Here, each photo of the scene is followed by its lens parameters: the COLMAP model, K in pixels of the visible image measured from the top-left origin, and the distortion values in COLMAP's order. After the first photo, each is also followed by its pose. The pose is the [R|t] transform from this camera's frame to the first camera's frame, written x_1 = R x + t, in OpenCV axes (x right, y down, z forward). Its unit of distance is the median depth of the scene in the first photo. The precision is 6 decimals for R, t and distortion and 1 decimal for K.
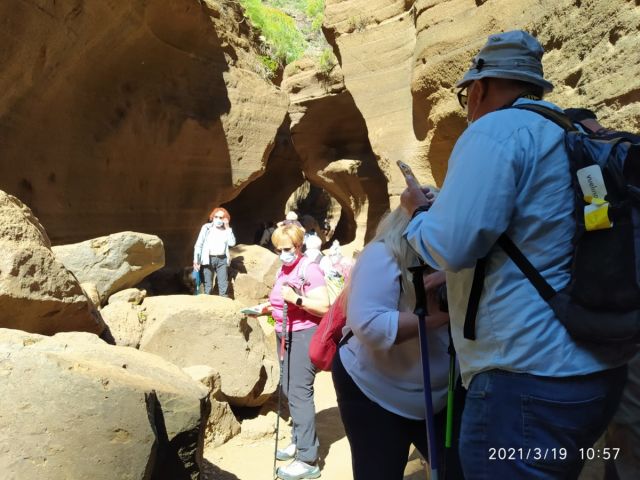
lens RADIAL K [[486.9, 0, 325.7], [0, 486.9, 235.3], [0, 0, 1]] dist [-0.001520, -0.003058]
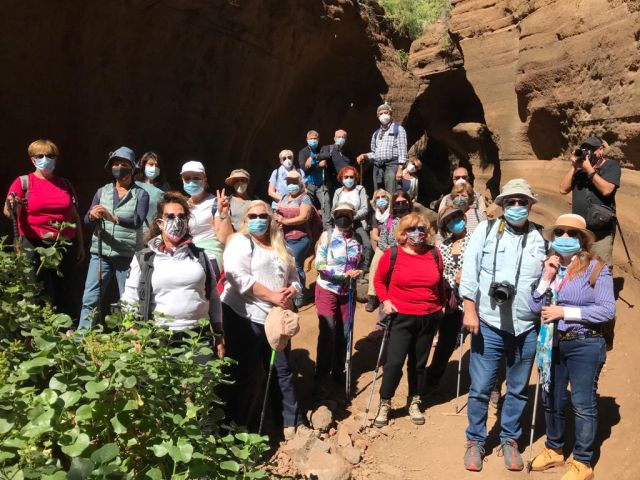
lens RADIAL K [[486.9, 0, 325.7], [0, 486.9, 235.3], [0, 0, 1]] dist [-0.001520, -0.003058]
pose [[0.973970, -0.001417, -0.226672, -0.045467], [0.025322, 0.994402, 0.102585, -0.024972], [0.225258, -0.105654, 0.968554, -0.566287]]
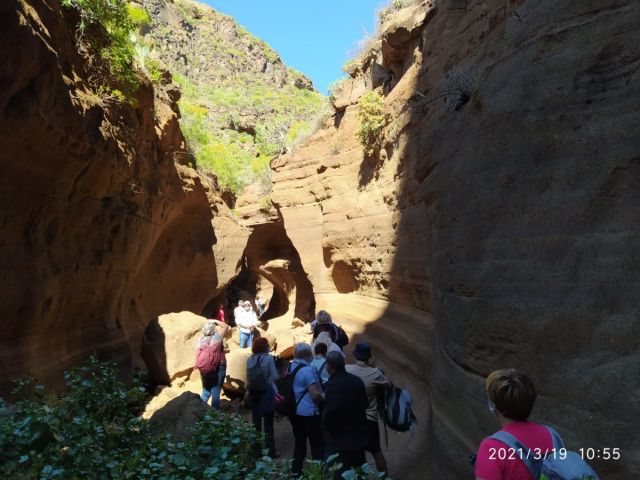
lens RADIAL K [[430.3, 0, 318.7], [0, 430.3, 253.3], [0, 0, 1]] dist [-0.007698, -0.002460]
pose [[0.984762, -0.043103, 0.168483, -0.152821], [0.060338, 0.993301, -0.098550, -0.078728], [-0.163106, 0.107214, 0.980766, -0.815606]]
